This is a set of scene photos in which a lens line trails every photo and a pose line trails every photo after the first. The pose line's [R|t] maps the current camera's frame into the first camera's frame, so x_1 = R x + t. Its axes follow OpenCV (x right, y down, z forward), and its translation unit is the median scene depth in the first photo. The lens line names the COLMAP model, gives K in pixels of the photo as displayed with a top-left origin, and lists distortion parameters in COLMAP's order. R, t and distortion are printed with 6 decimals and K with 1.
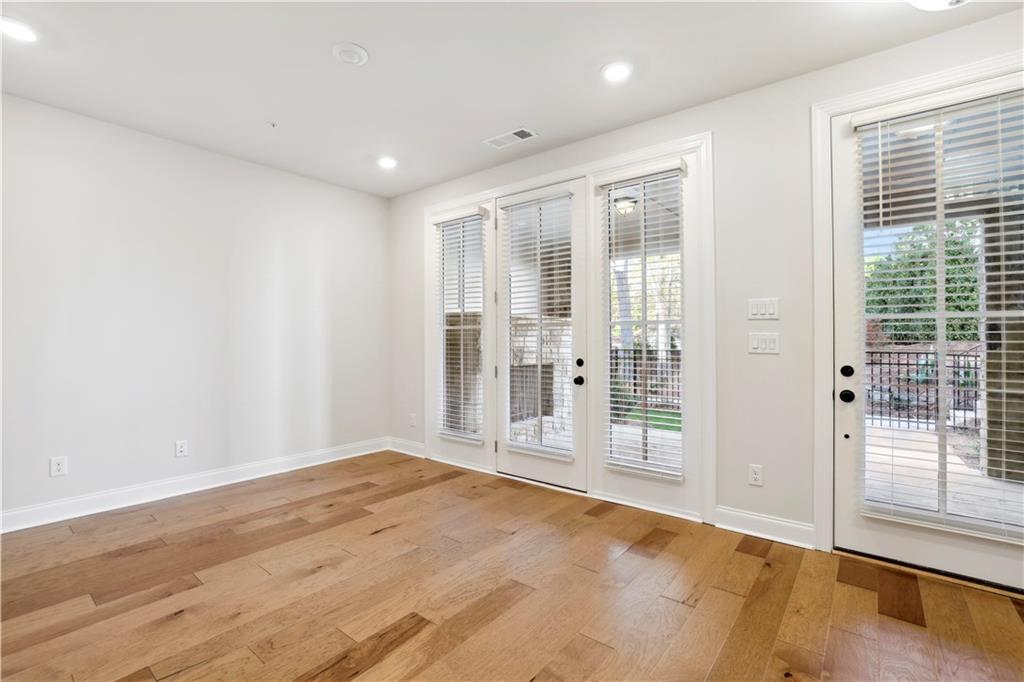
lens RADIAL K [[451.9, 0, 504.7], [0, 451.9, 340.0], [0, 0, 1]] dist [-0.026215, 0.001294]
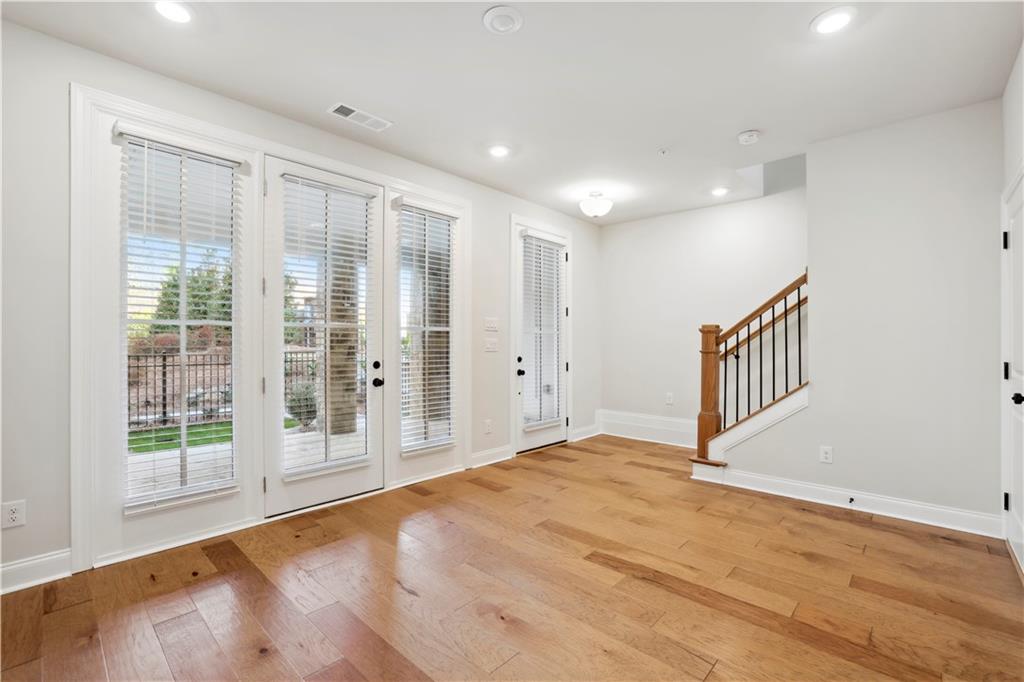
lens RADIAL K [[451.9, 0, 509.7], [0, 451.9, 340.0], [0, 0, 1]] dist [-0.026215, 0.001294]
pose [[0.084748, 0.007600, 0.996373, -0.968146], [-0.003143, 0.999968, -0.007360, 0.000353], [-0.996397, -0.002508, 0.084769, 0.714225]]
